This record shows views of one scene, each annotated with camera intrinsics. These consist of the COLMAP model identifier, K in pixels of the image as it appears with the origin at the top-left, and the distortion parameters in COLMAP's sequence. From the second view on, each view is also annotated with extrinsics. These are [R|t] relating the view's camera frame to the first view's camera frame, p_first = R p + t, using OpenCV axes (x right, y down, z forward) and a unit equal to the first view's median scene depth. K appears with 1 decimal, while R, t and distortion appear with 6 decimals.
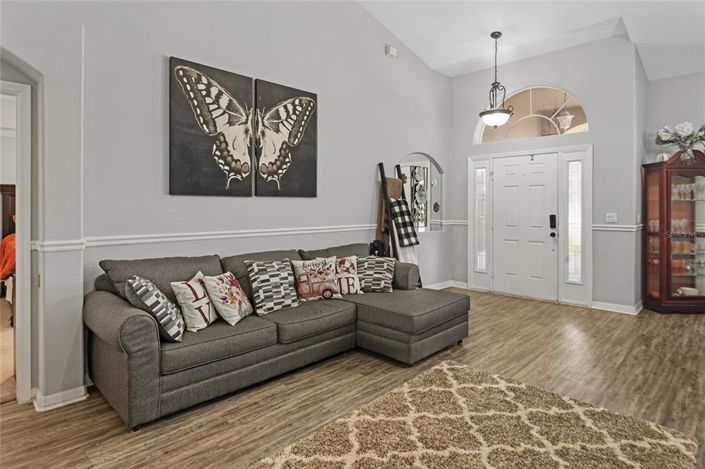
lens RADIAL K [[389.6, 0, 366.8], [0, 389.6, 208.9], [0, 0, 1]] dist [0.001944, 0.000223]
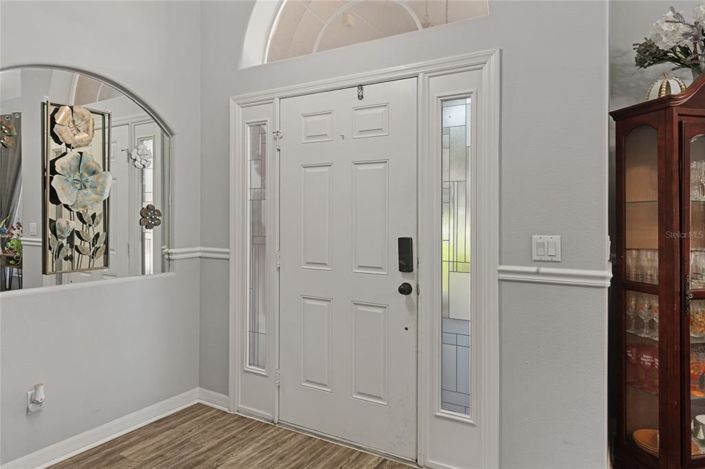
lens RADIAL K [[460.3, 0, 351.8], [0, 460.3, 215.8], [0, 0, 1]] dist [0.003198, 0.001065]
pose [[0.974669, 0.004248, 0.223610, 0.448831], [-0.002510, 0.999964, -0.008057, -0.003233], [-0.223636, 0.007292, 0.974645, 0.787108]]
